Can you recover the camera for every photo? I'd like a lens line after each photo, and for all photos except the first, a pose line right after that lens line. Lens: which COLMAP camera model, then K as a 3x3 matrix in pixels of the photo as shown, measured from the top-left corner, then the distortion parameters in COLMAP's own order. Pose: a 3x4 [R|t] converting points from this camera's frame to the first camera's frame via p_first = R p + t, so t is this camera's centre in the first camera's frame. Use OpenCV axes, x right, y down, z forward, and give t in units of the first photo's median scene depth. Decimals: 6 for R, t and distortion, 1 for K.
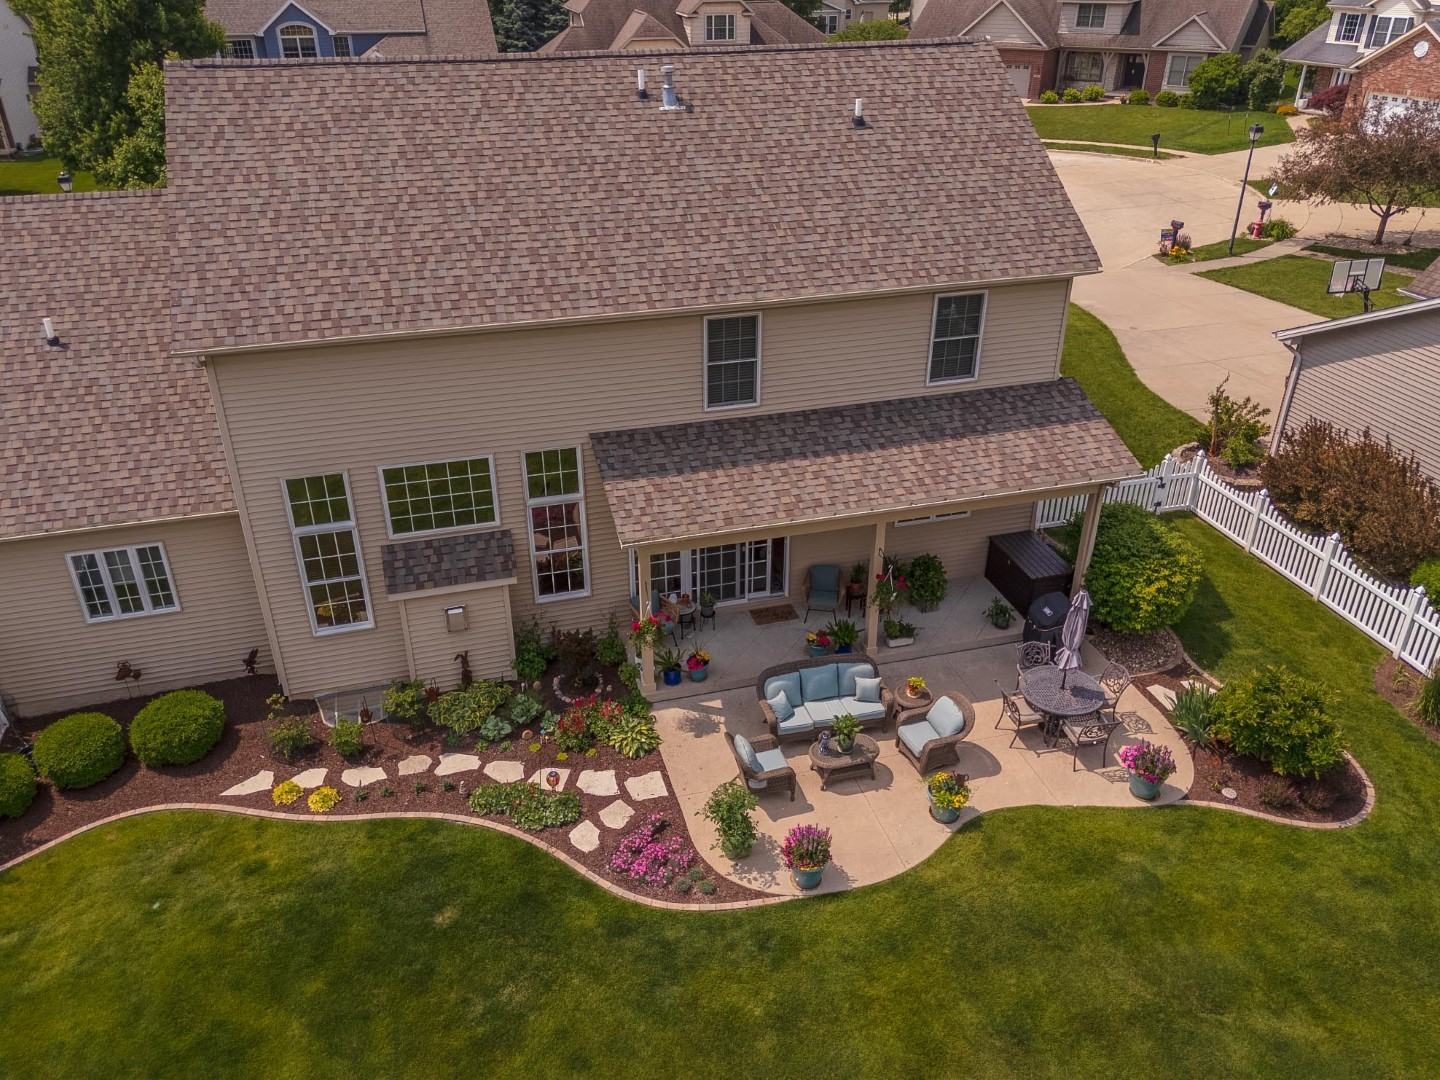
lens RADIAL K [[1093.0, 0, 713.2], [0, 1093.0, 531.7], [0, 0, 1]] dist [0.069692, -0.060092]
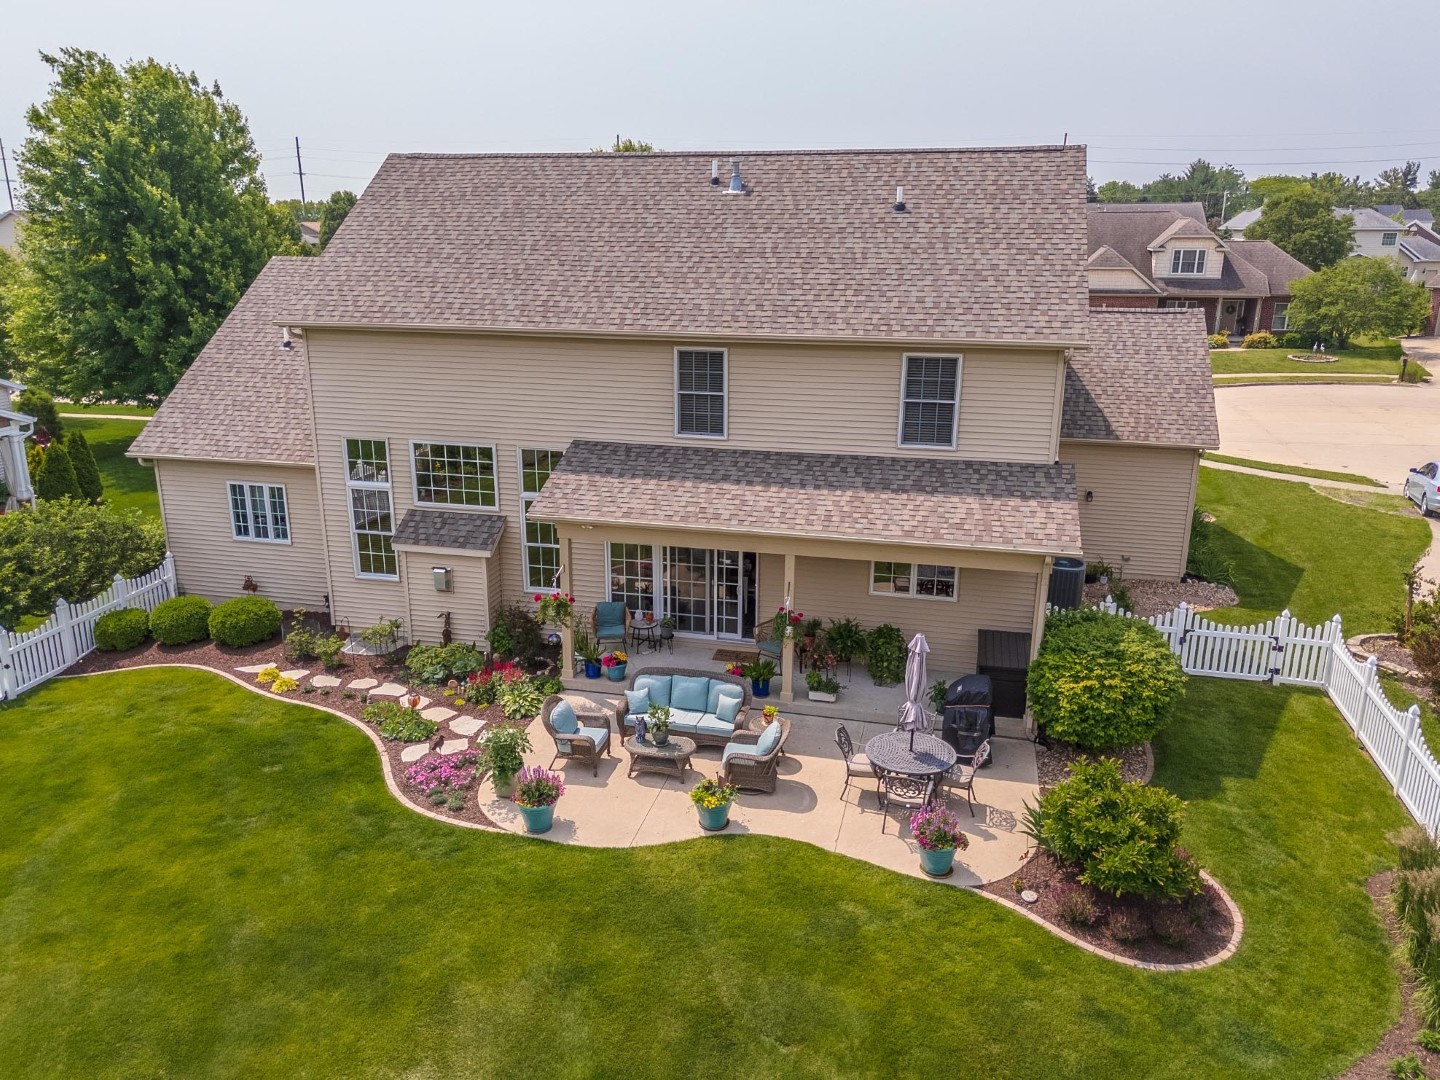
lens RADIAL K [[1093.0, 0, 715.9], [0, 1093.0, 534.5], [0, 0, 1]] dist [0.069692, -0.060092]
pose [[0.874179, 0.141309, -0.464589, 0.558646], [-0.239335, 0.957829, -0.159004, 0.150253], [0.422529, 0.250190, 0.871134, 0.093441]]
